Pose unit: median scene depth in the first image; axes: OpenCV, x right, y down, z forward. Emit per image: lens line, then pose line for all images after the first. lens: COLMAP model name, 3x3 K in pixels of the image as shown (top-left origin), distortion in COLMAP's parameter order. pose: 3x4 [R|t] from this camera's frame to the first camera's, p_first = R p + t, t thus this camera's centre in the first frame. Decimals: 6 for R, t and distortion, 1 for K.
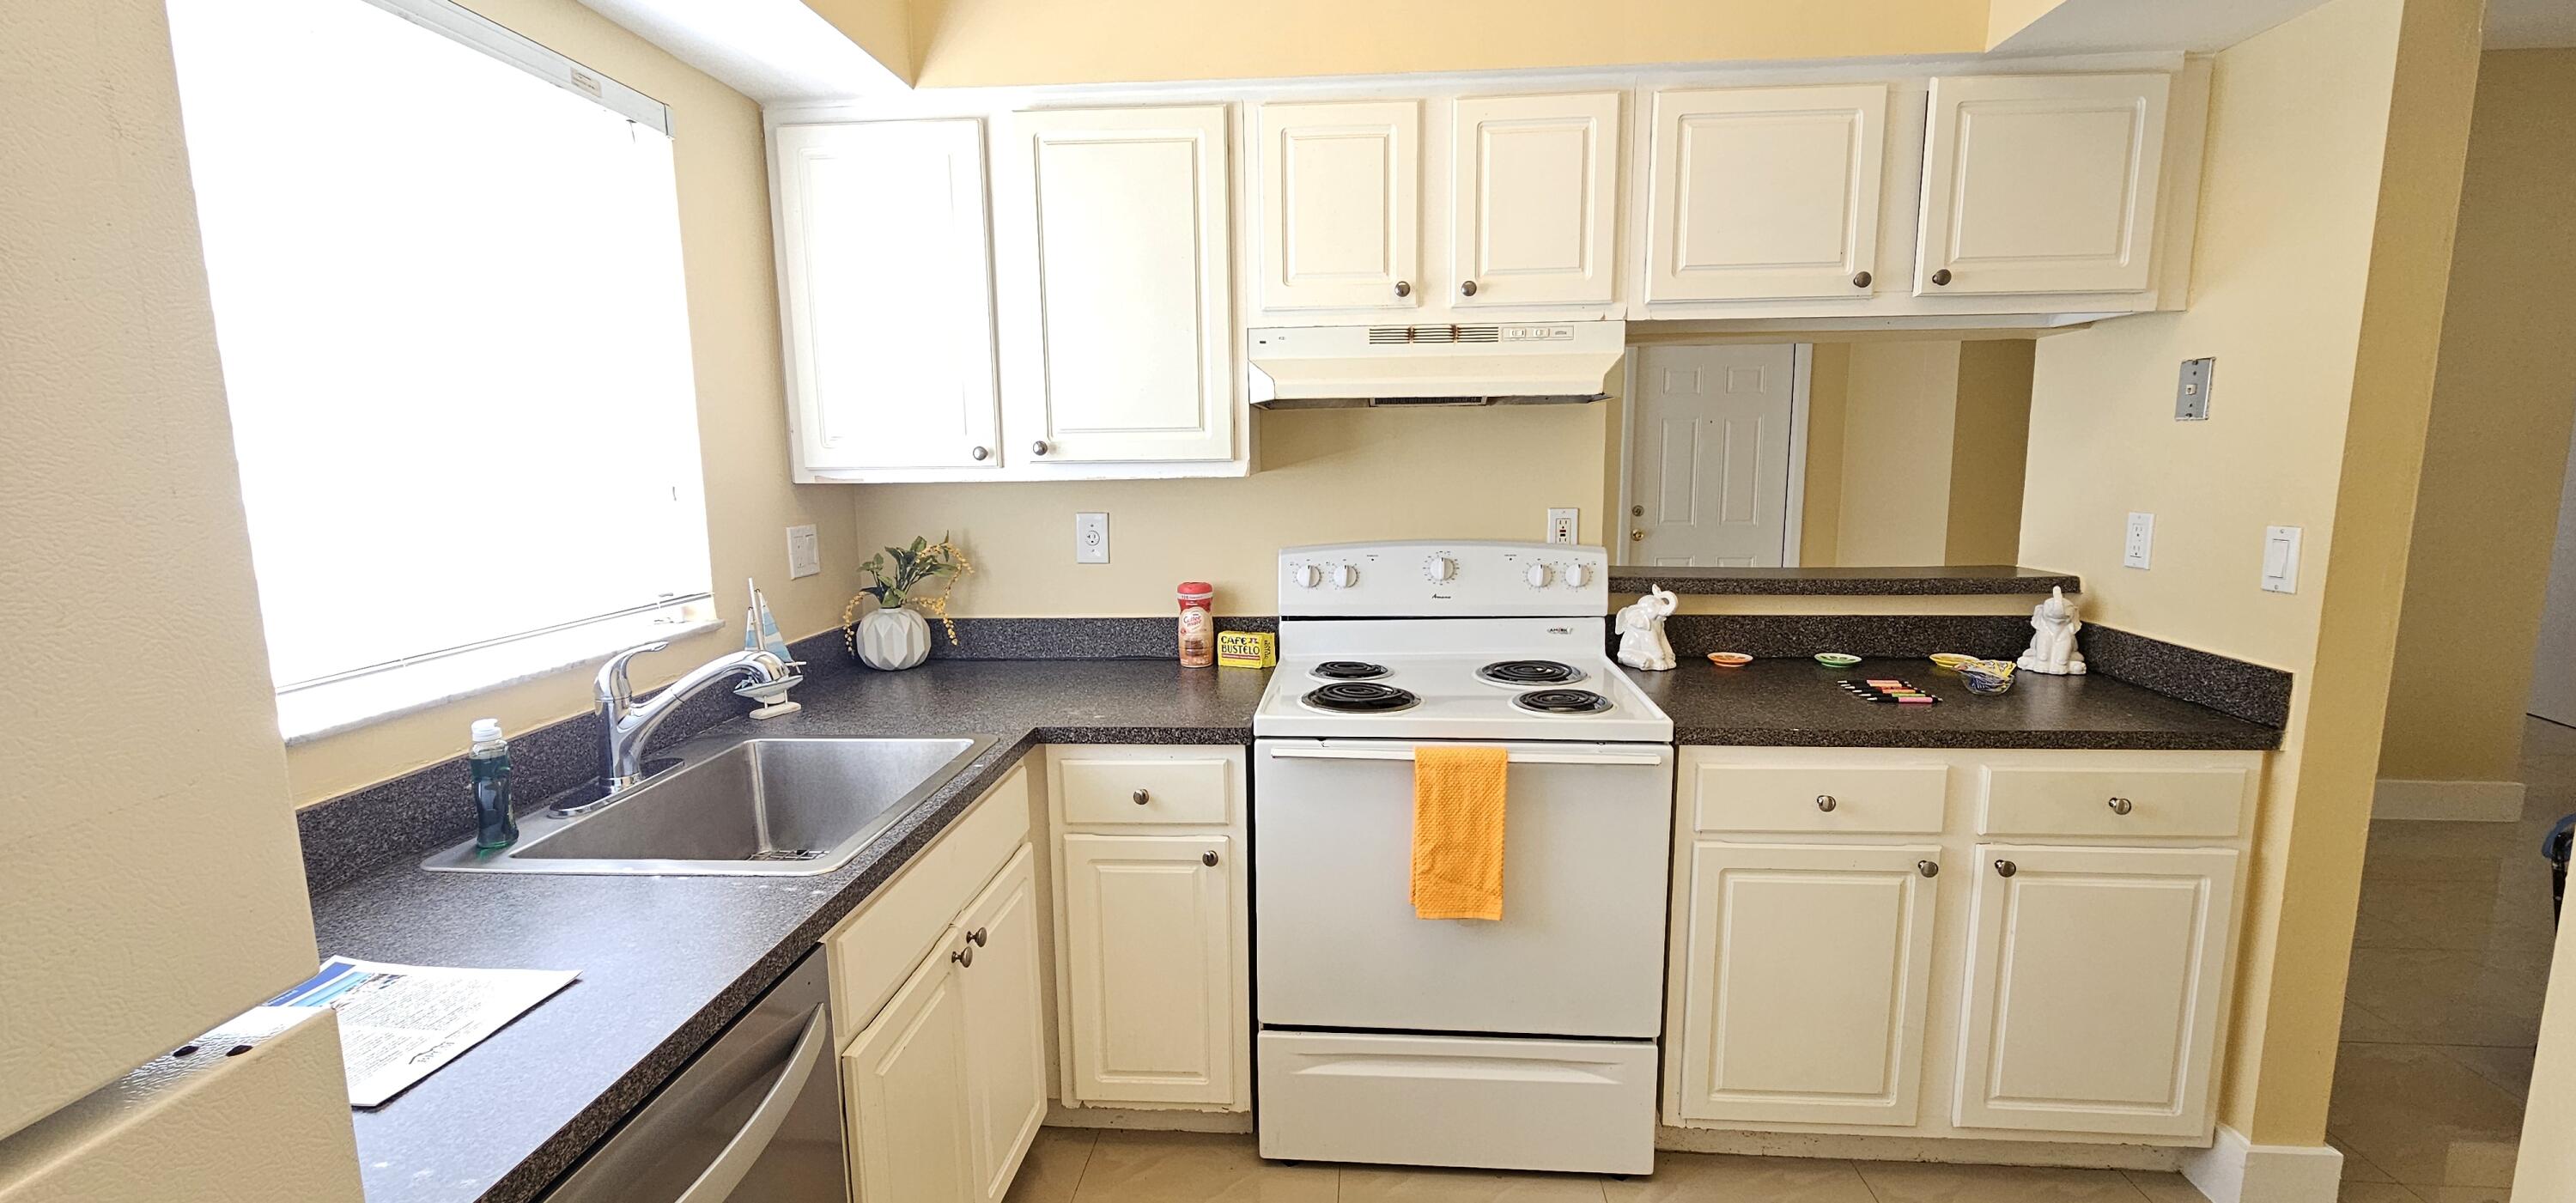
lens RADIAL K [[1055.8, 0, 1297.5], [0, 1055.8, 611.0], [0, 0, 1]] dist [0.006900, -0.000044]
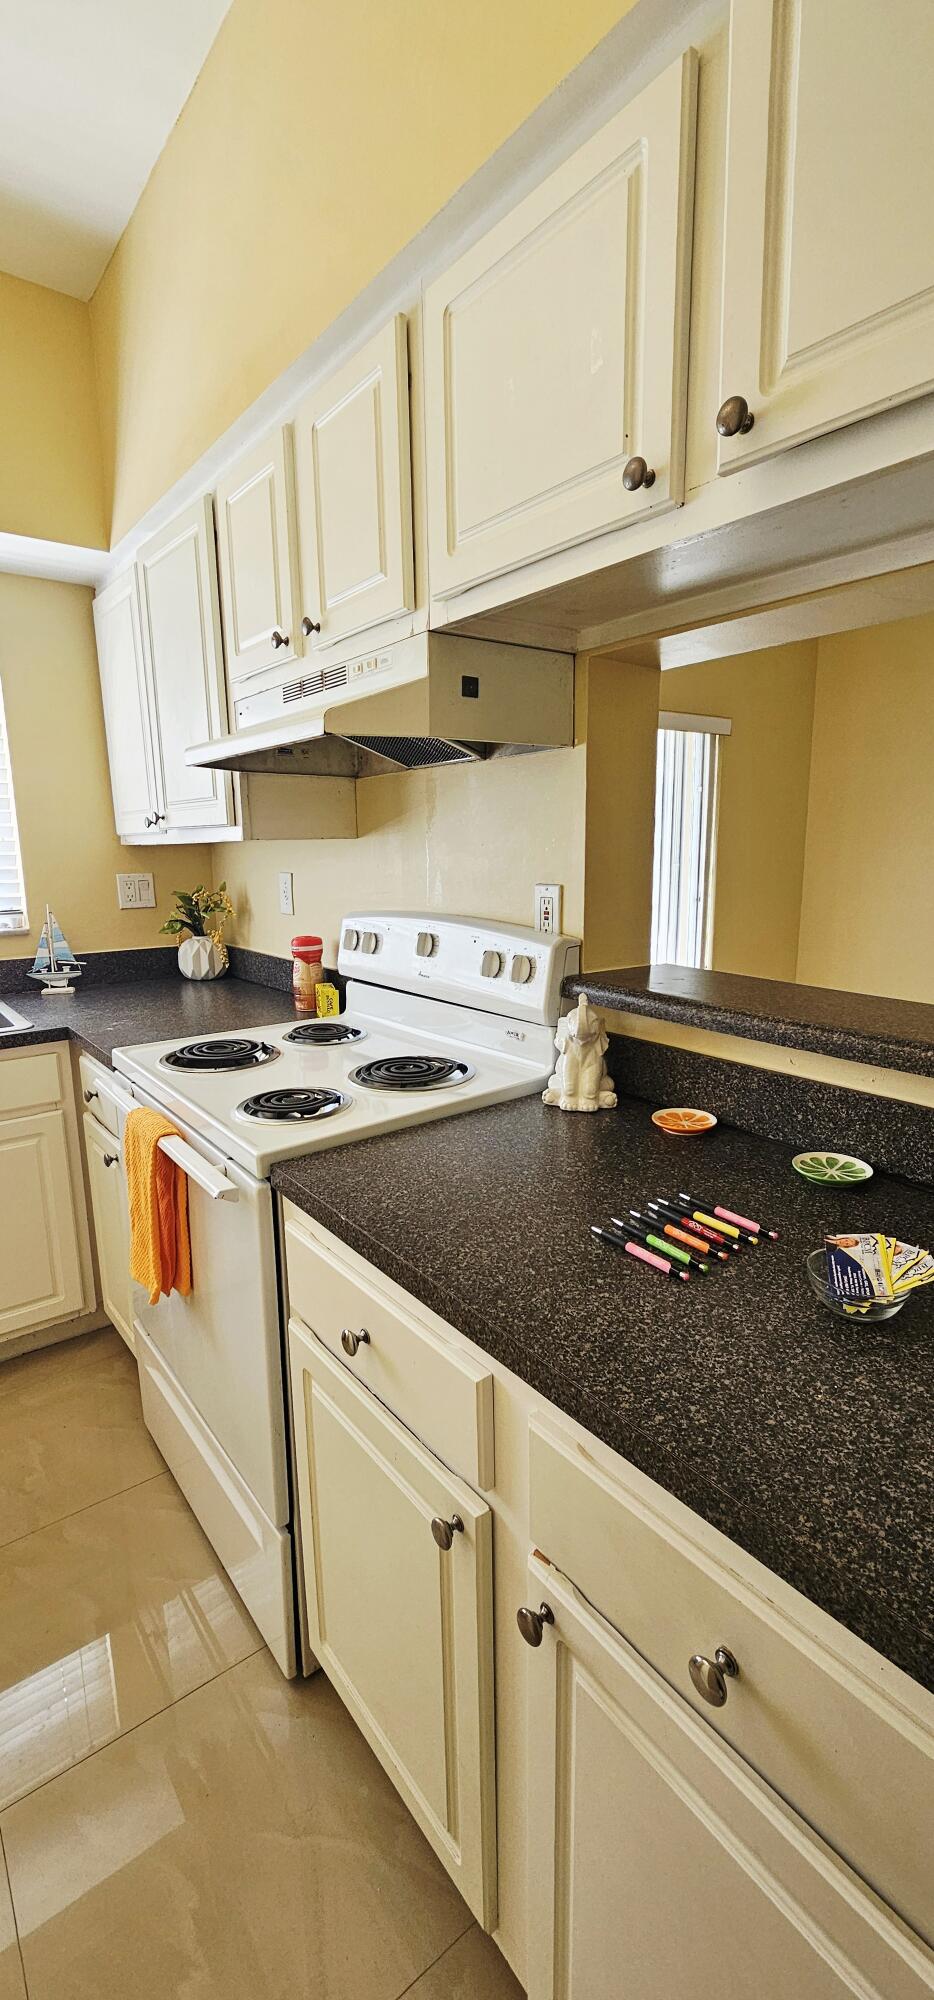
lens RADIAL K [[819.7, 0, 462.5], [0, 819.7, 1001.2], [0, 0, 1]] dist [0.006900, -0.000044]
pose [[0.662249, 0.146741, -0.734774, 0.756079], [-0.107399, 0.989100, 0.100734, -0.073297], [0.741547, 0.012203, 0.670790, 0.600521]]
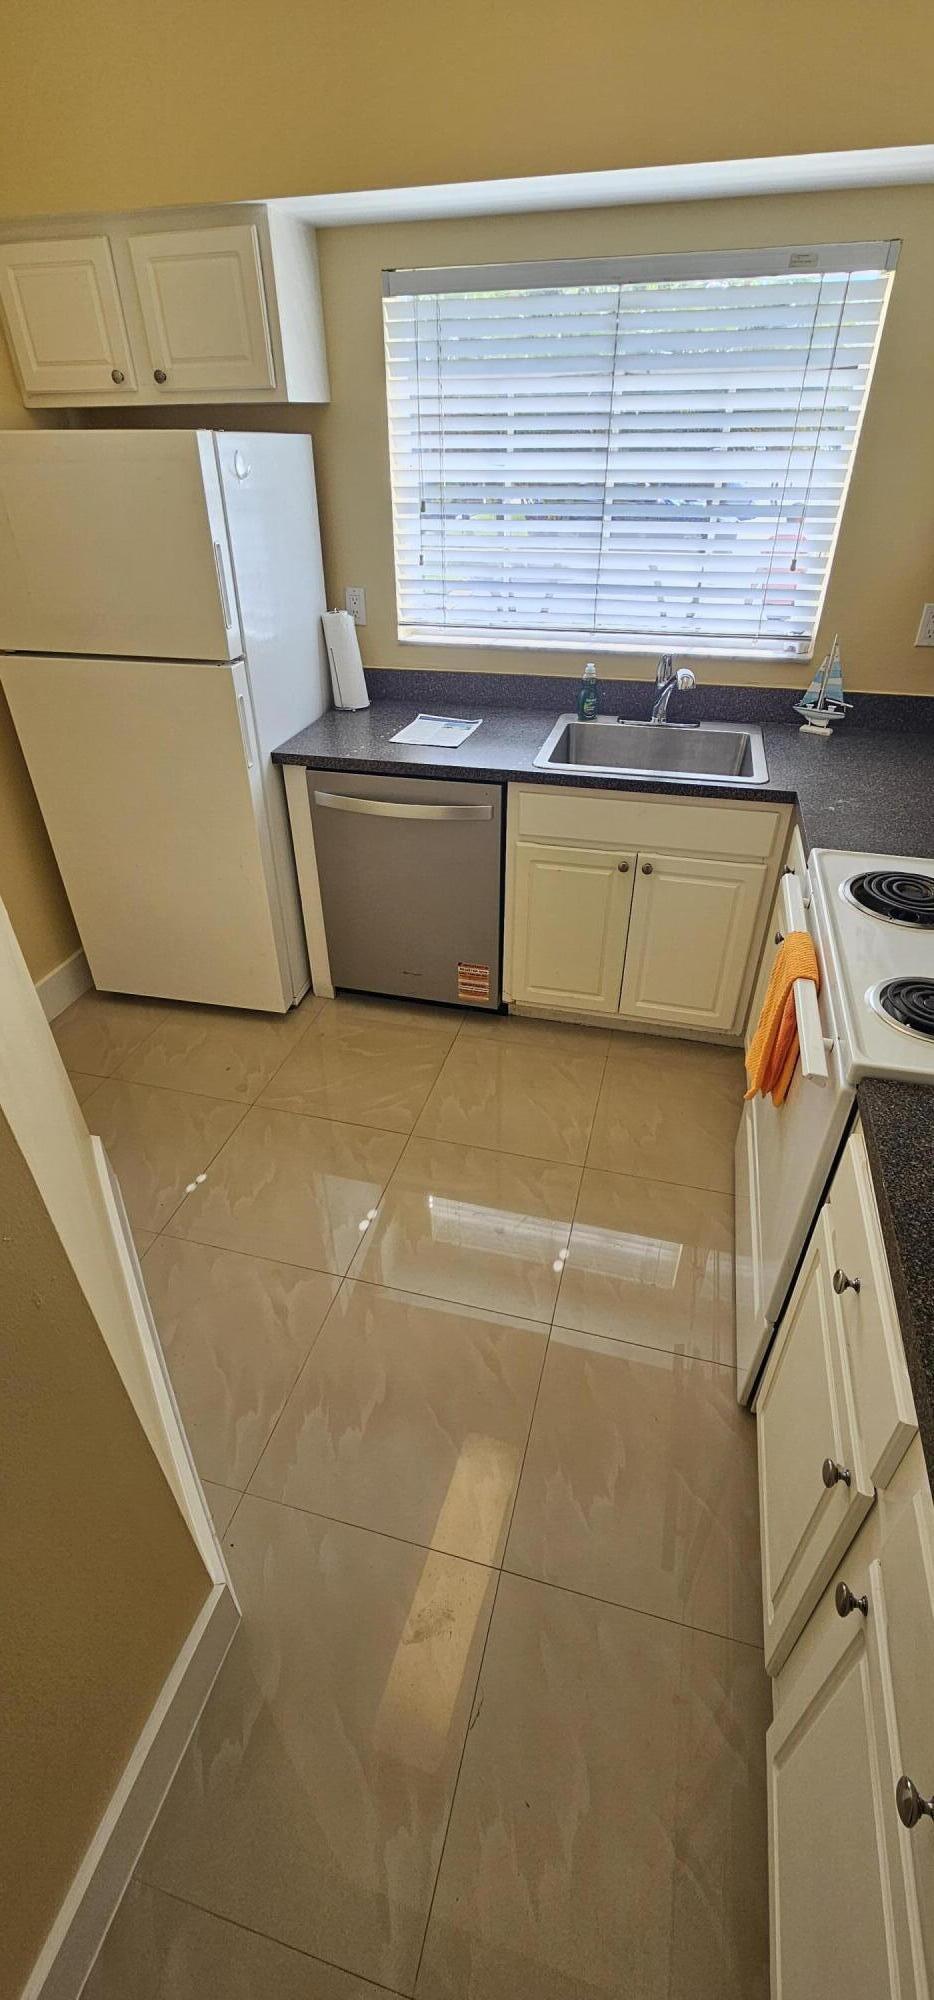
lens RADIAL K [[819.7, 0, 461.1], [0, 819.7, 1003.3], [0, 0, 1]] dist [0.006900, -0.000044]
pose [[-0.186545, 0.574010, -0.797316, 0.749811], [-0.130132, 0.789975, 0.599171, -0.229741], [0.973790, 0.215529, -0.072669, 0.637900]]
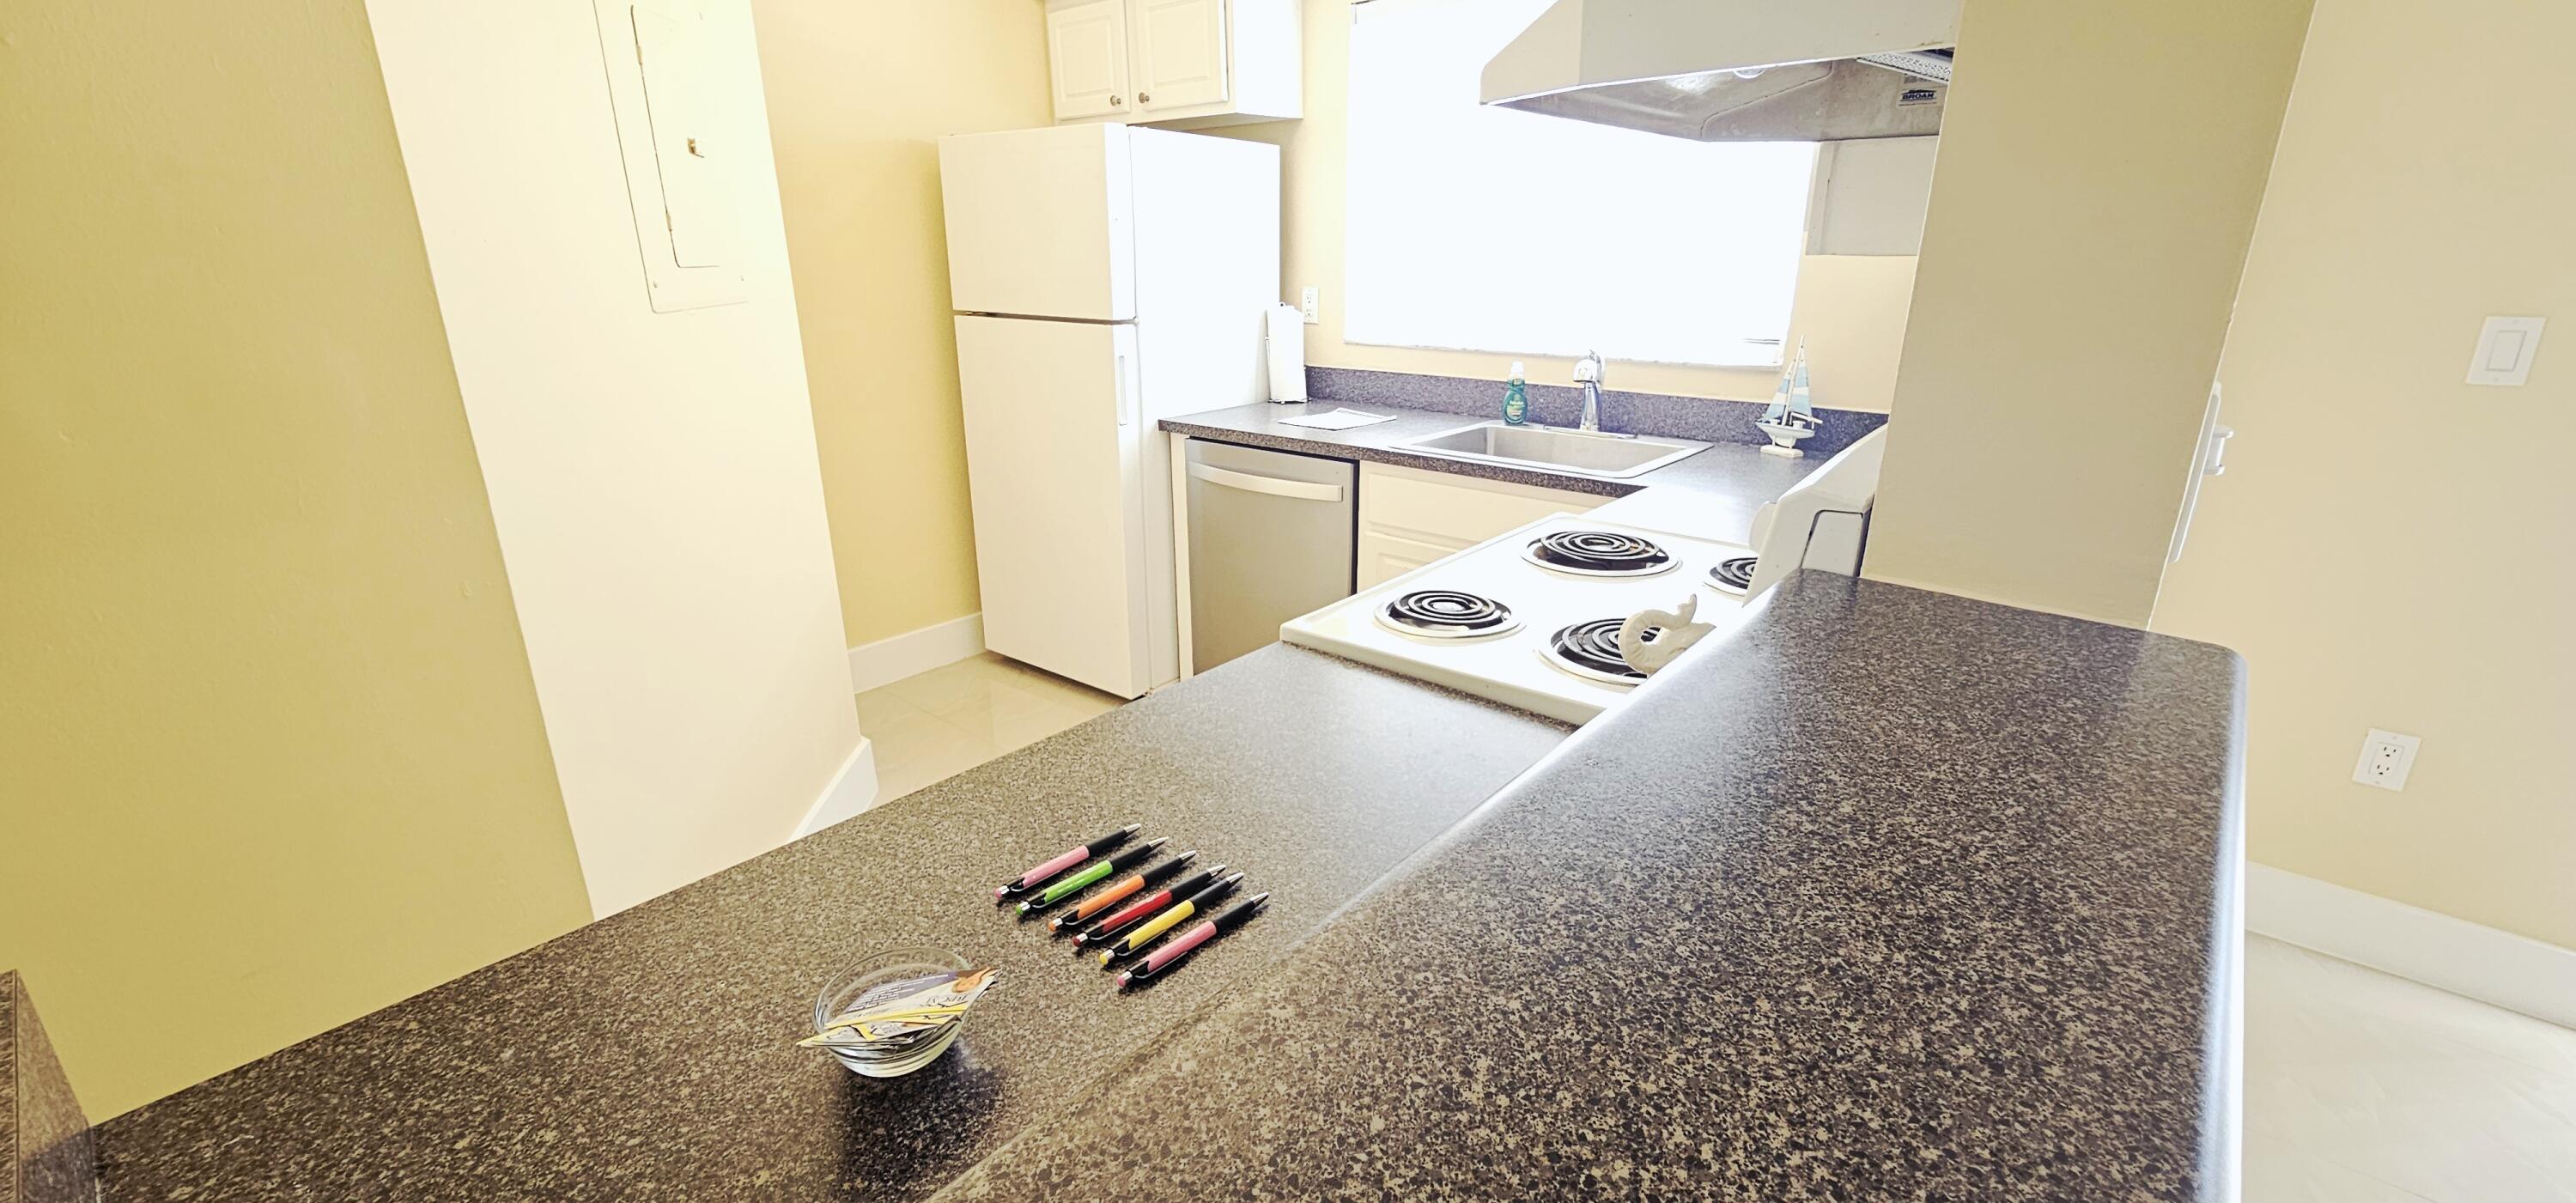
lens RADIAL K [[1055.8, 0, 1285.0], [0, 1055.8, 610.0], [0, 0, 1]] dist [0.006900, -0.000044]
pose [[-0.599549, 0.272375, -0.752564, 0.745607], [-0.105972, 0.905012, 0.411975, -0.166699], [0.793291, 0.326750, -0.513735, 1.168435]]
